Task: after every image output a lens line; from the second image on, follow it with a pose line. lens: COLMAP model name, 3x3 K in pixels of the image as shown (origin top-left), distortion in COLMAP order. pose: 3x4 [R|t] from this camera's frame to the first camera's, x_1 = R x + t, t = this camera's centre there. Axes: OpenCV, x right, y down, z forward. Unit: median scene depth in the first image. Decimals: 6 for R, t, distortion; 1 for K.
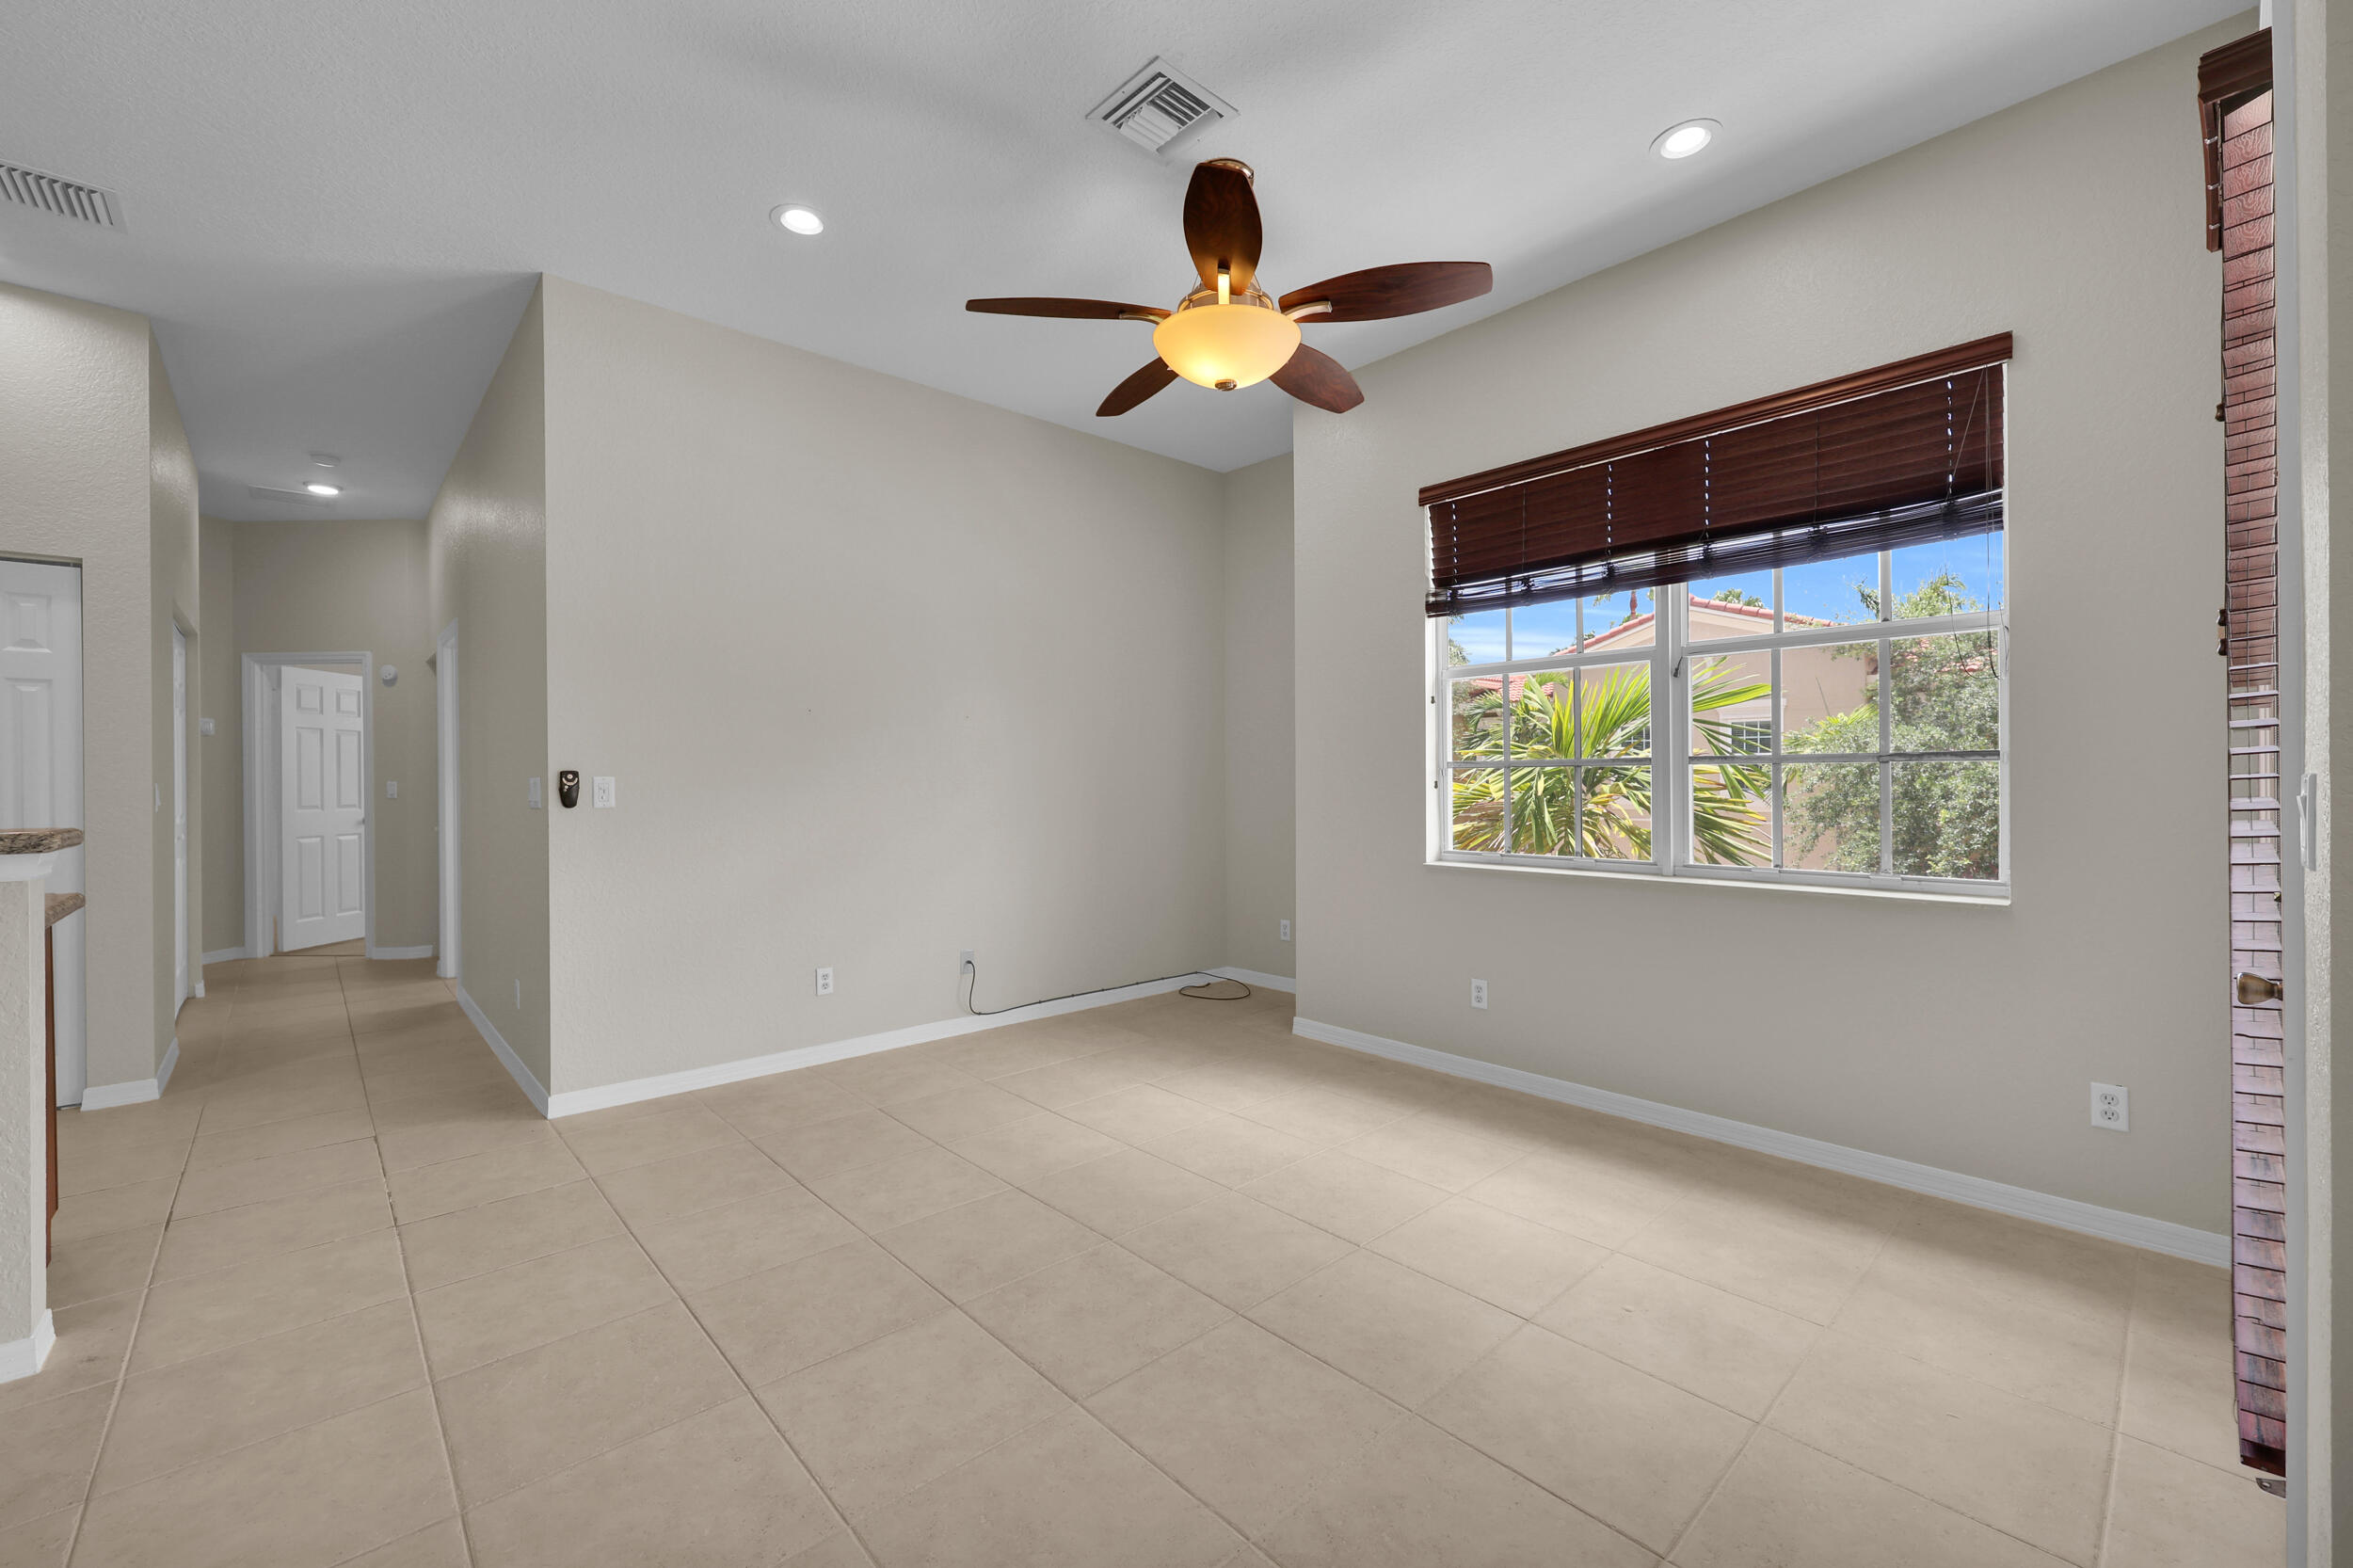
lens RADIAL K [[954.3, 0, 1172.9], [0, 954.3, 779.2], [0, 0, 1]] dist [-0.000769, -0.000071]
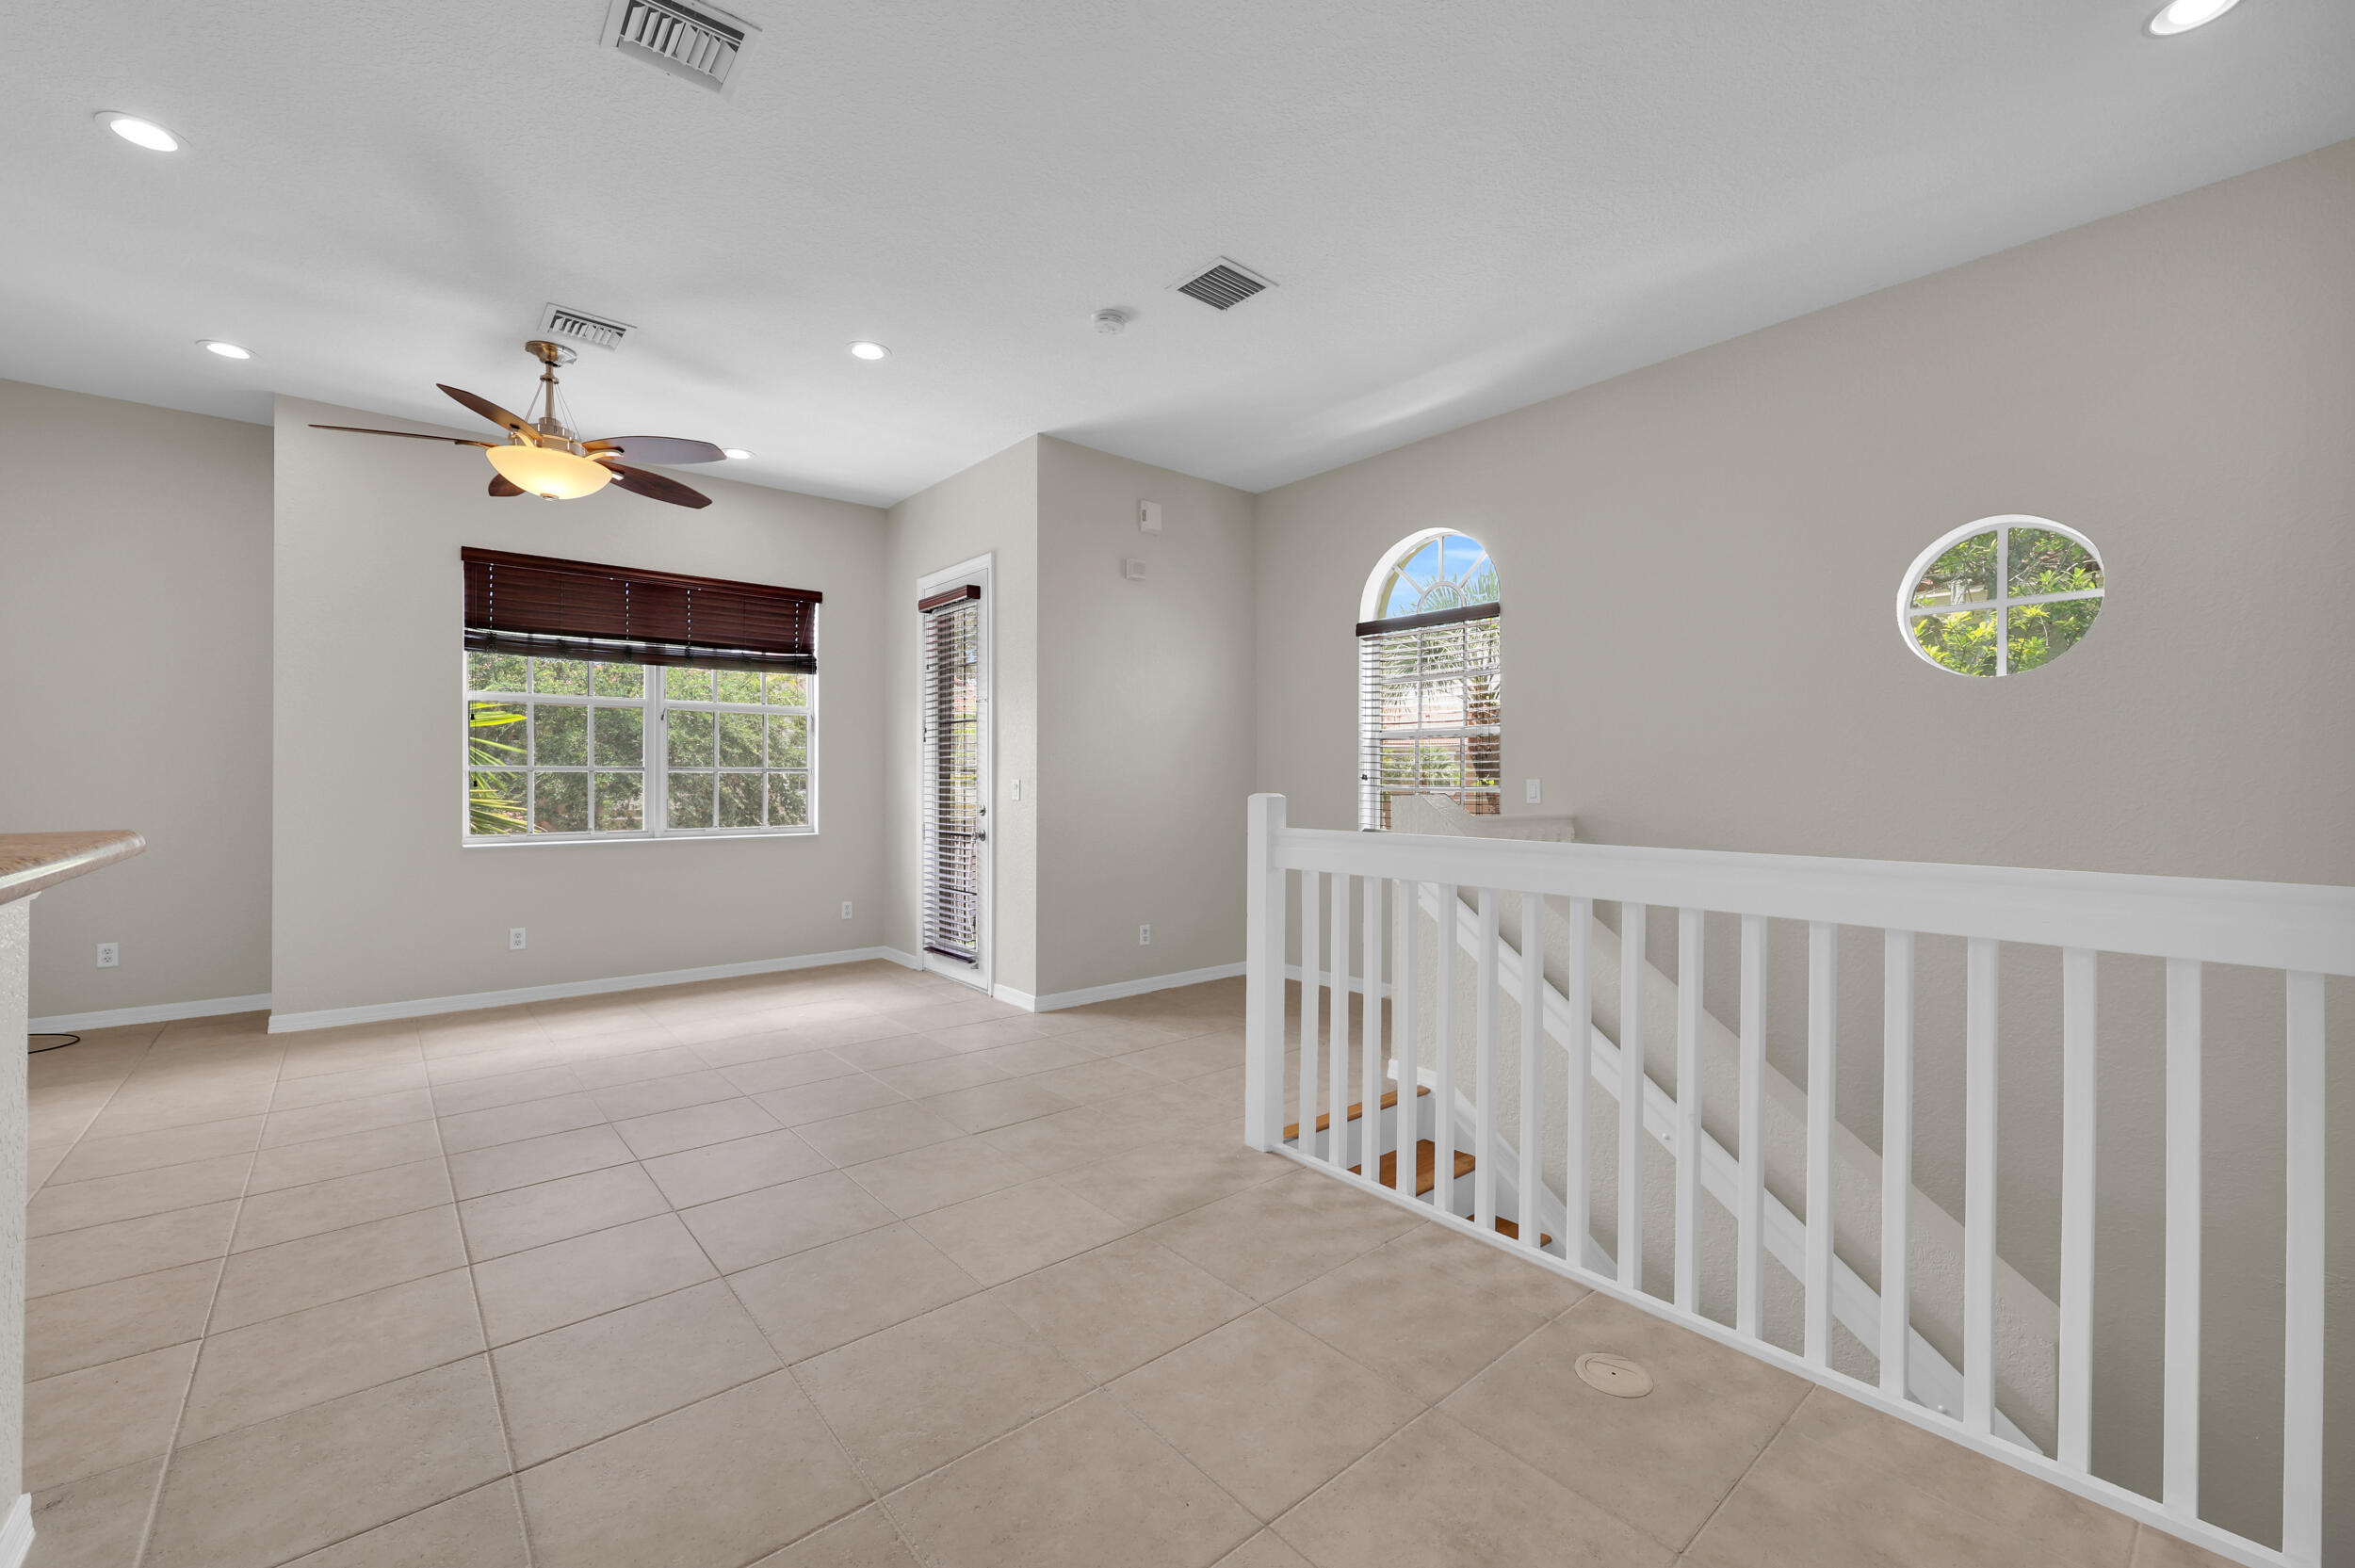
lens RADIAL K [[951.2, 0, 1176.3], [0, 951.2, 779.8], [0, 0, 1]] dist [0.000899, 0.000309]
pose [[0.034672, 0.005925, 0.999381, -1.182415], [-0.002109, 0.999981, -0.005856, 0.007251], [-0.999397, -0.001905, 0.034684, 0.028293]]
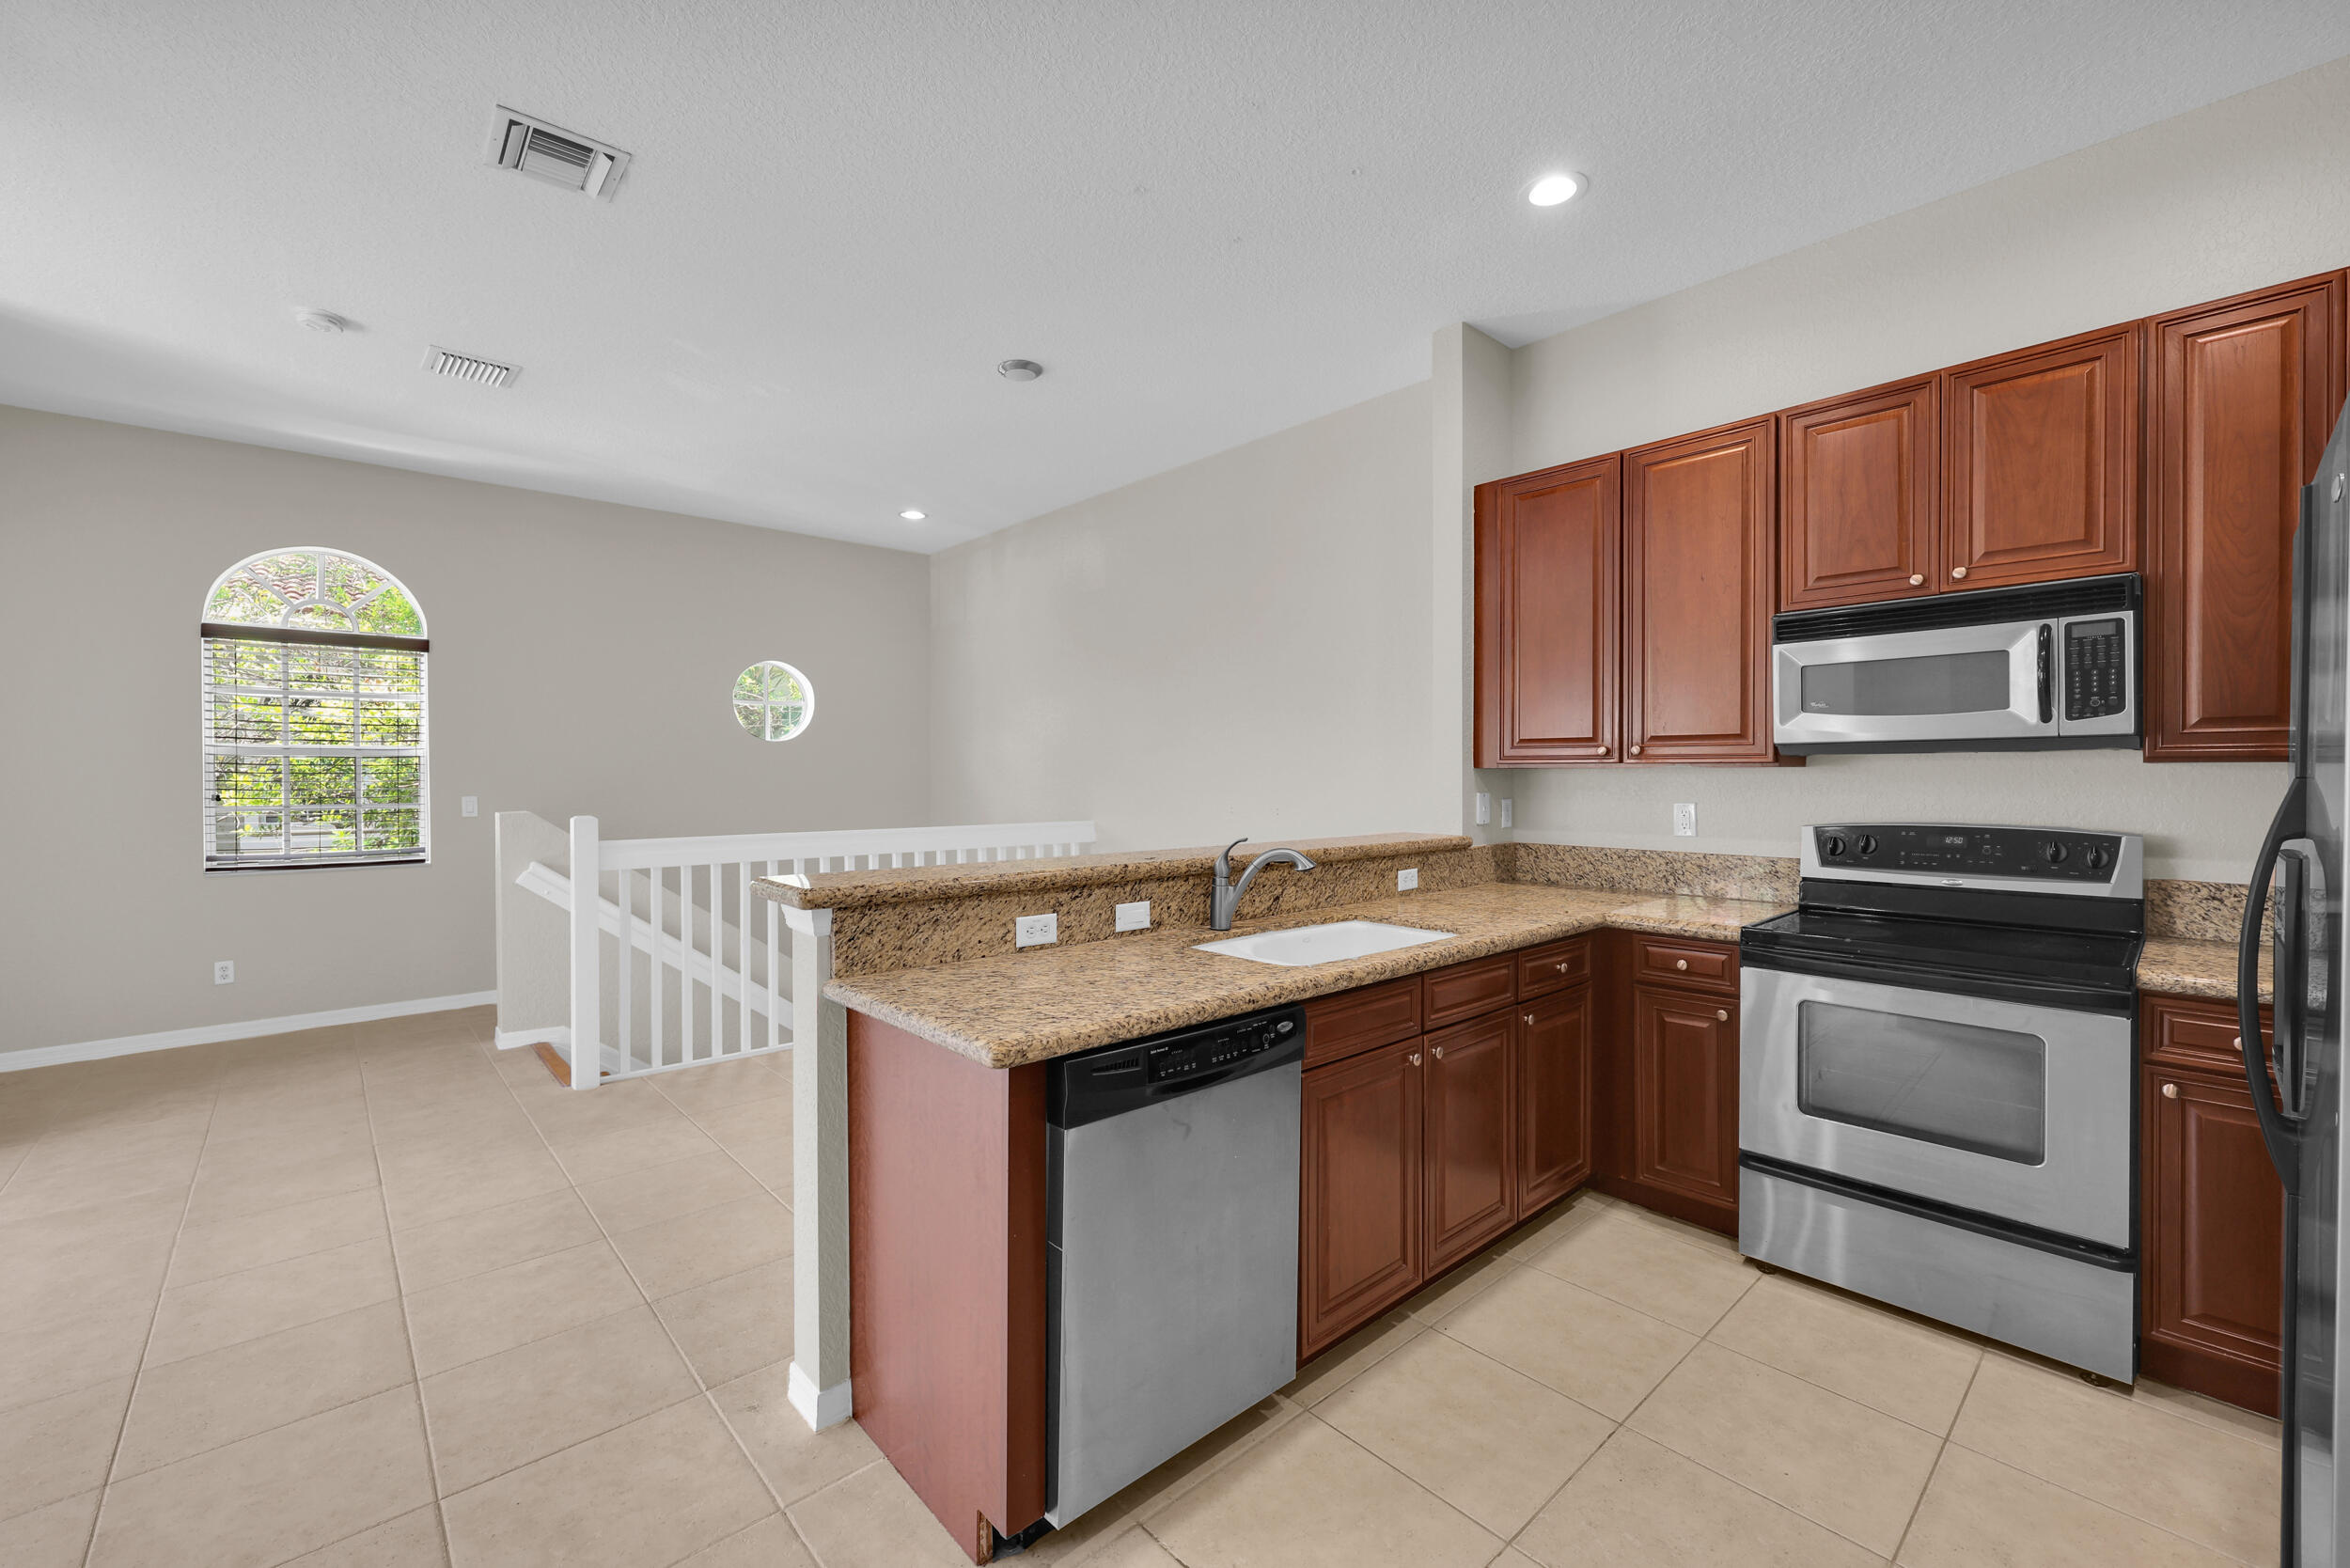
lens RADIAL K [[953.1, 0, 1171.4], [0, 953.1, 779.2], [0, 0, 1]] dist [-0.000769, -0.000071]
pose [[-0.999952, 0.007217, 0.006651, -0.992766], [0.007260, 0.999952, 0.006596, -0.037264], [-0.006604, 0.006644, -0.999956, 1.249510]]
